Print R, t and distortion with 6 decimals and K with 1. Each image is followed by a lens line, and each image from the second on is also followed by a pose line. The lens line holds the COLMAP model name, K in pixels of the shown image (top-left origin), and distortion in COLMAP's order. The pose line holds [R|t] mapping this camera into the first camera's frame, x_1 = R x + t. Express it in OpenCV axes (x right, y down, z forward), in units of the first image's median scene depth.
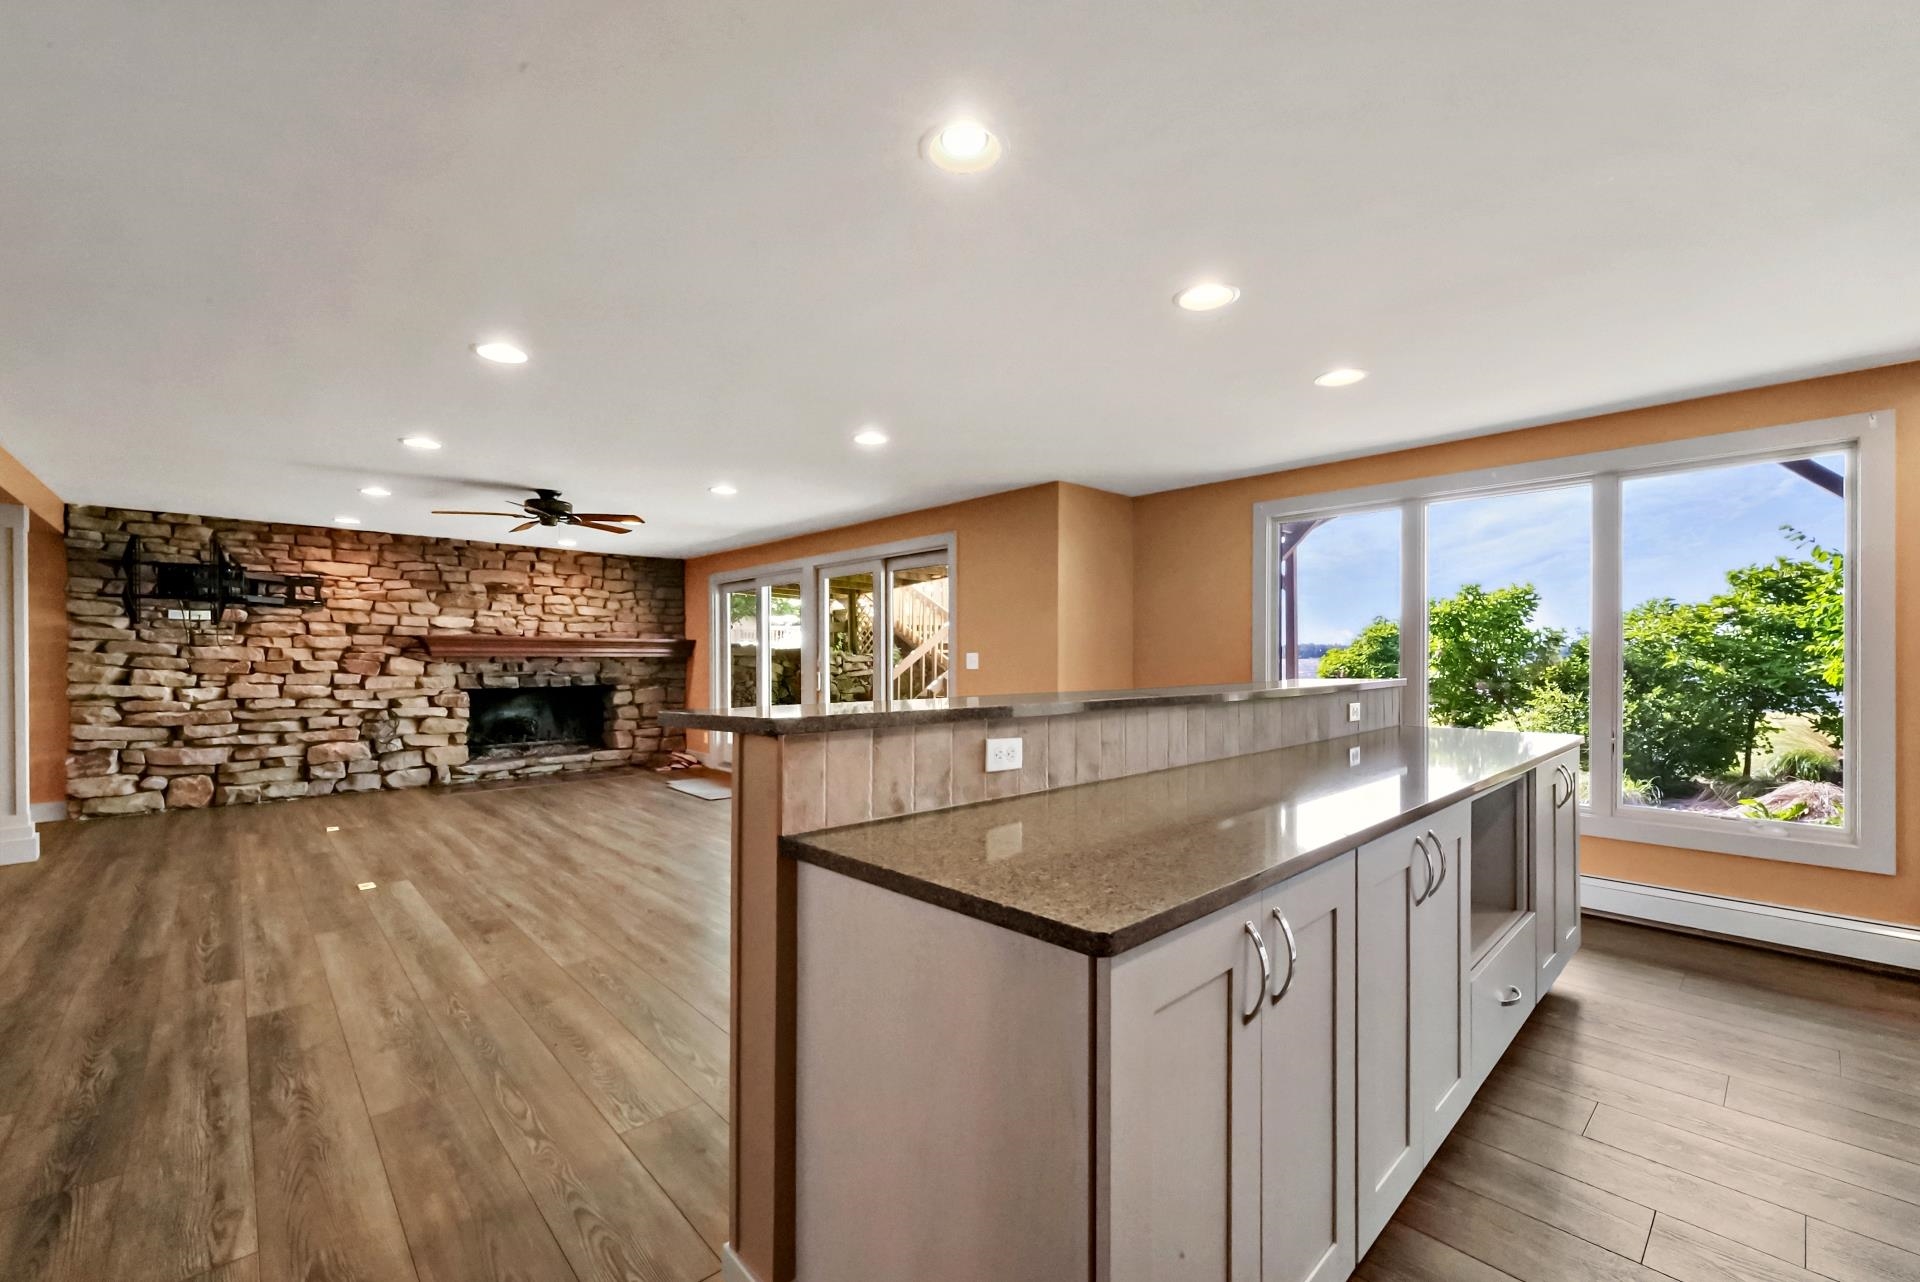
lens RADIAL K [[776.5, 0, 948.8], [0, 776.5, 656.3], [0, 0, 1]] dist [-0.002127, 0.000363]
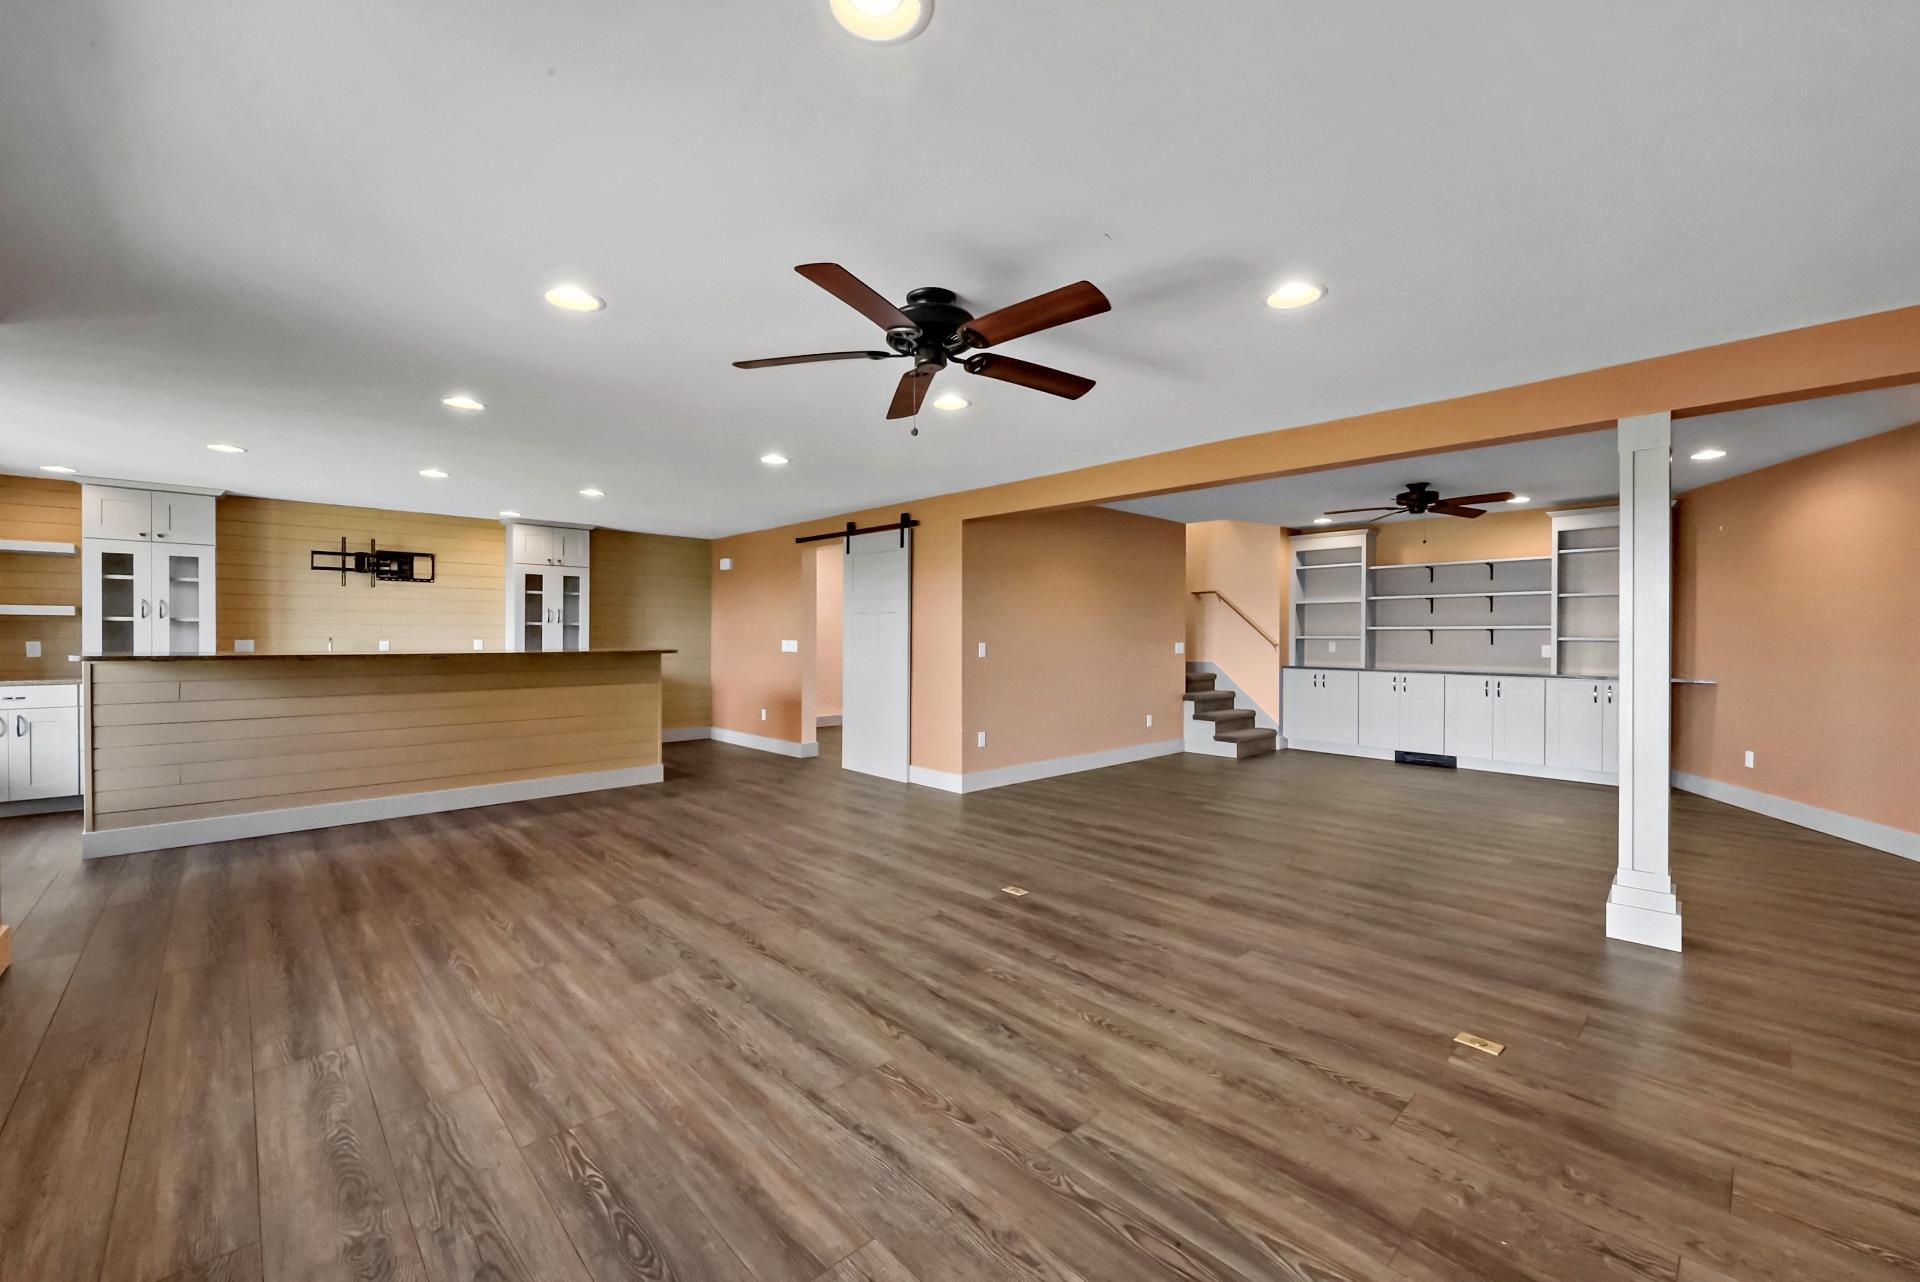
lens RADIAL K [[776.5, 0, 963.1], [0, 776.5, 643.7], [0, 0, 1]] dist [-0.002127, 0.000363]
pose [[-0.999949, -0.004051, -0.009270, -0.442775], [-0.004139, 0.999946, 0.009526, 0.000053], [0.009231, 0.009564, -0.999912, 1.233944]]
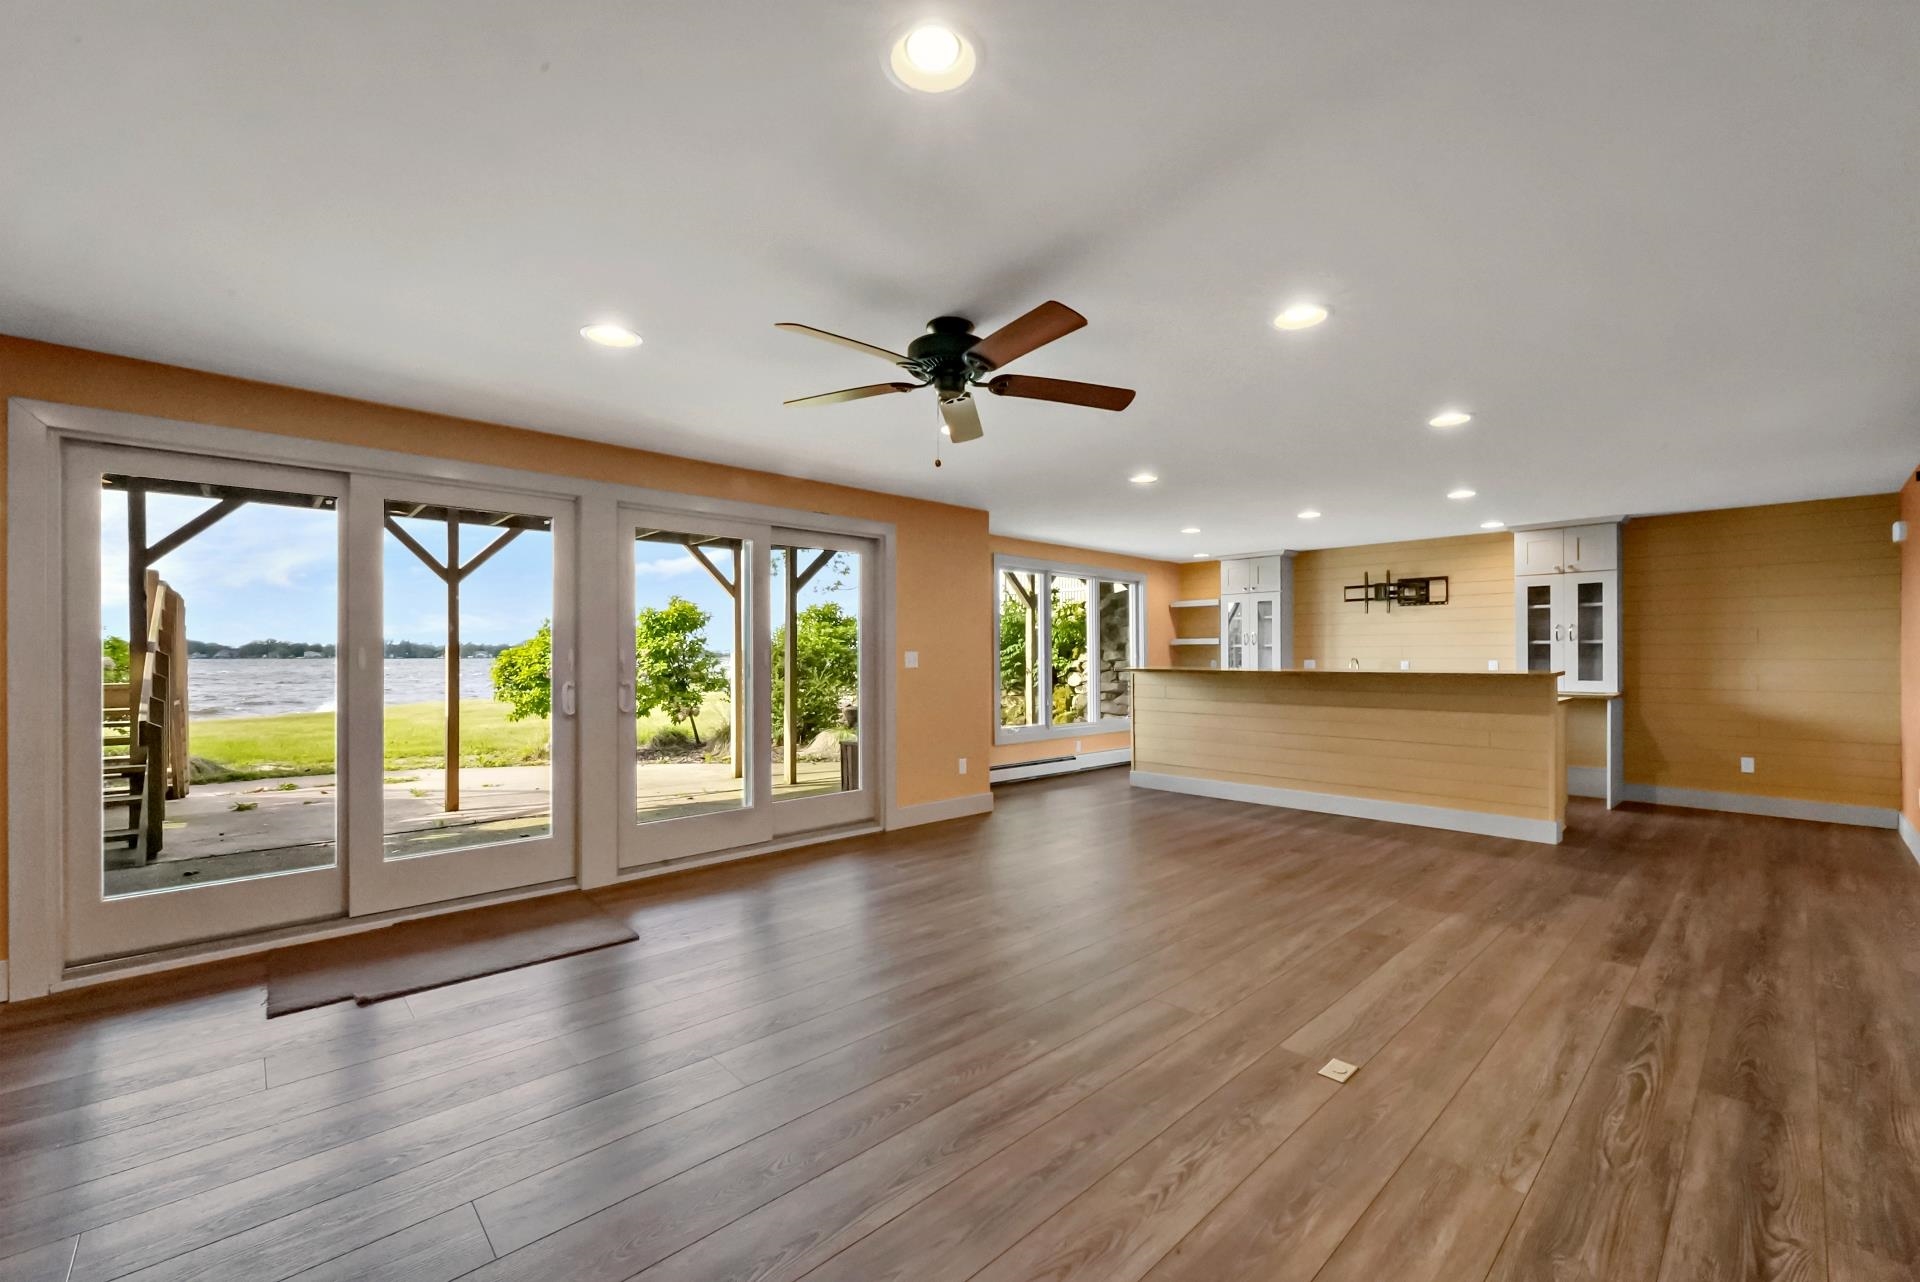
lens RADIAL K [[776.5, 0, 947.6], [0, 776.5, 655.8], [0, 0, 1]] dist [-0.002127, 0.000363]
pose [[0.007740, -0.001004, 0.999970, -0.847626], [-0.000057, 0.999999, 0.001004, 0.000783], [-0.999970, -0.000065, 0.007740, 0.827872]]
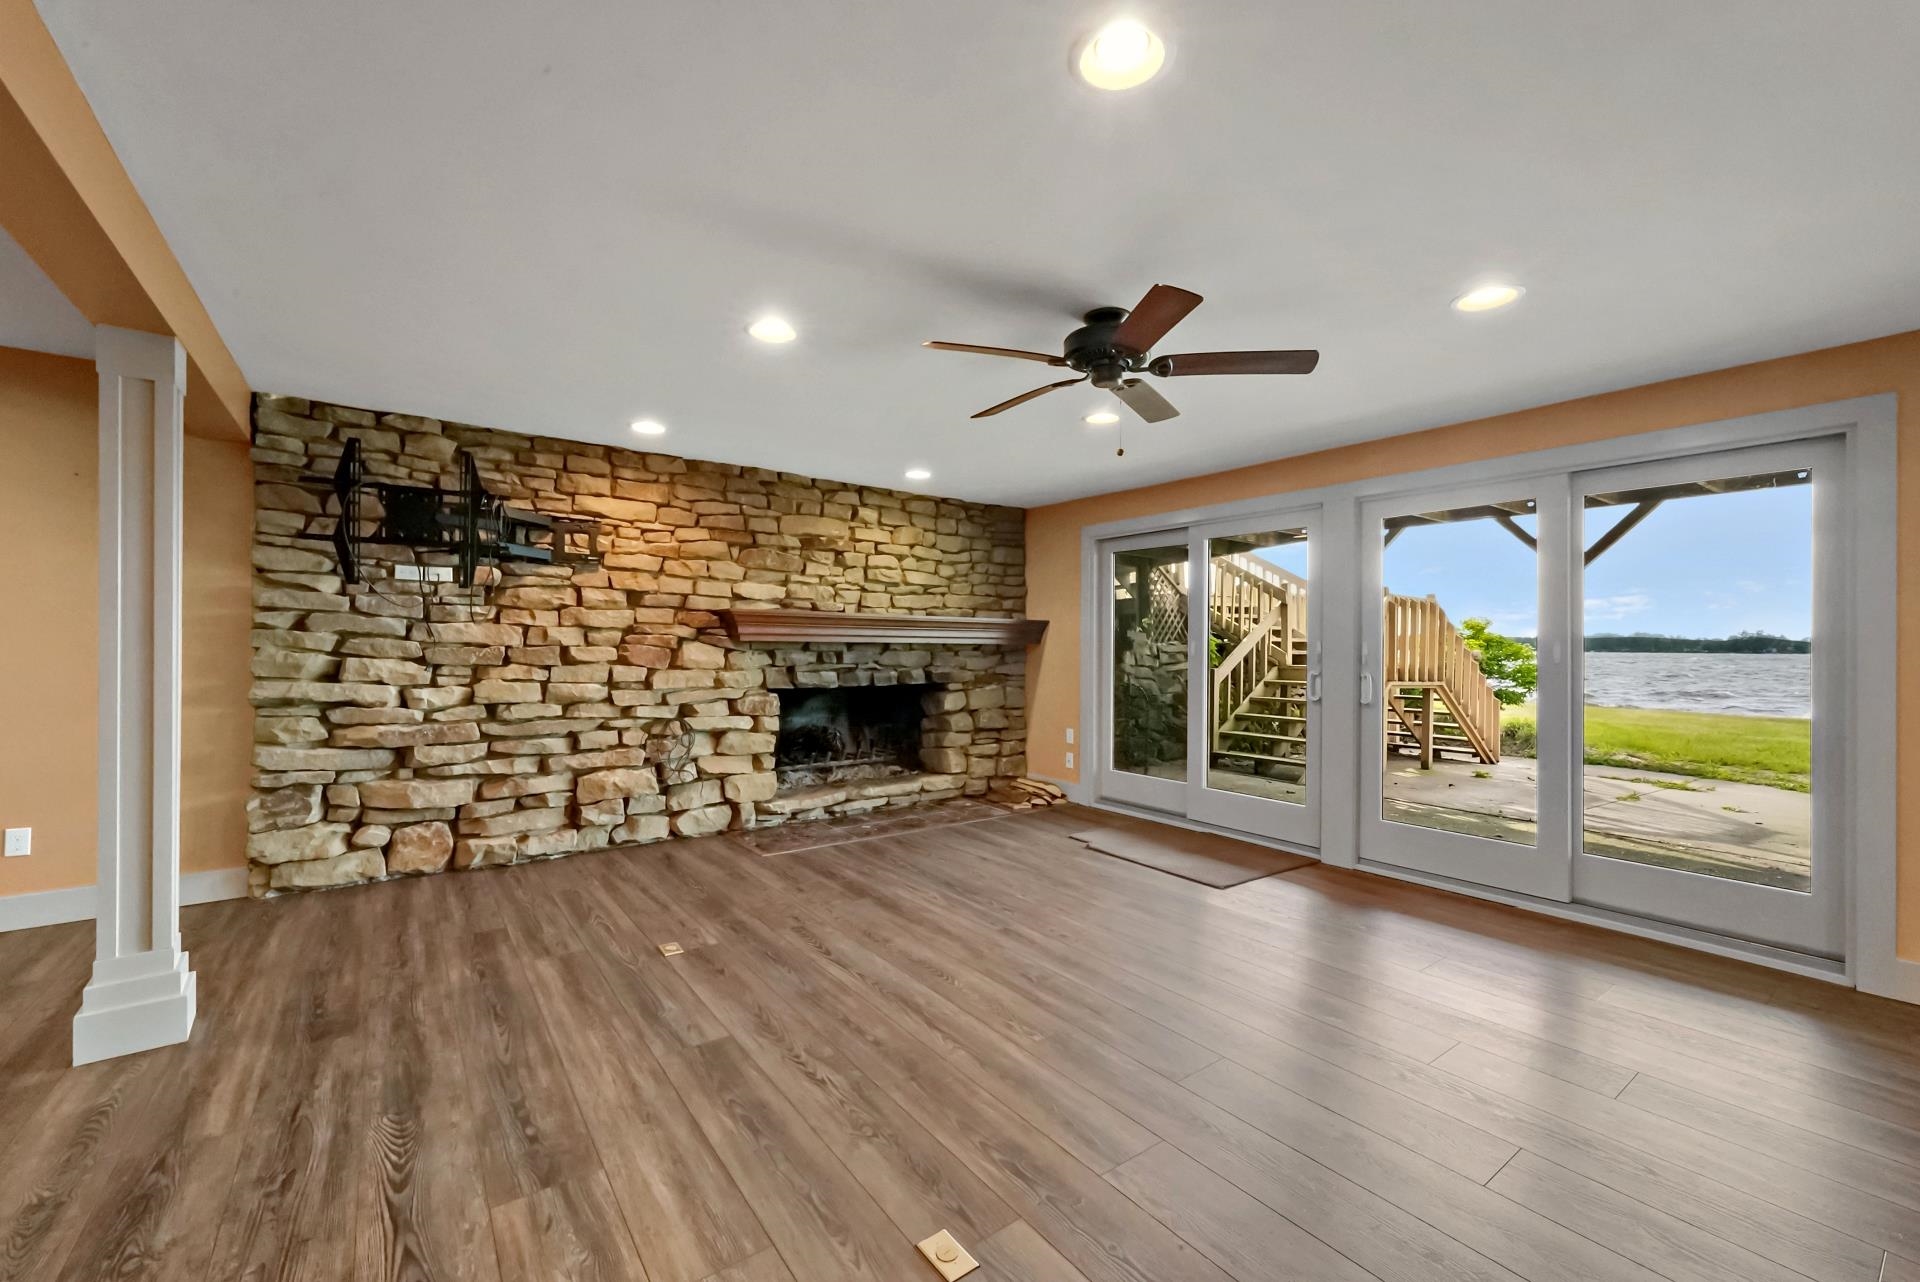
lens RADIAL K [[776.5, 0, 964.9], [0, 776.5, 639.0], [0, 0, 1]] dist [-0.002127, 0.000363]
pose [[0.993739, 0.008447, -0.111408, -0.457600], [-0.009133, 0.999942, -0.005650, 0.000520], [0.111354, 0.006632, 0.993759, 0.407819]]
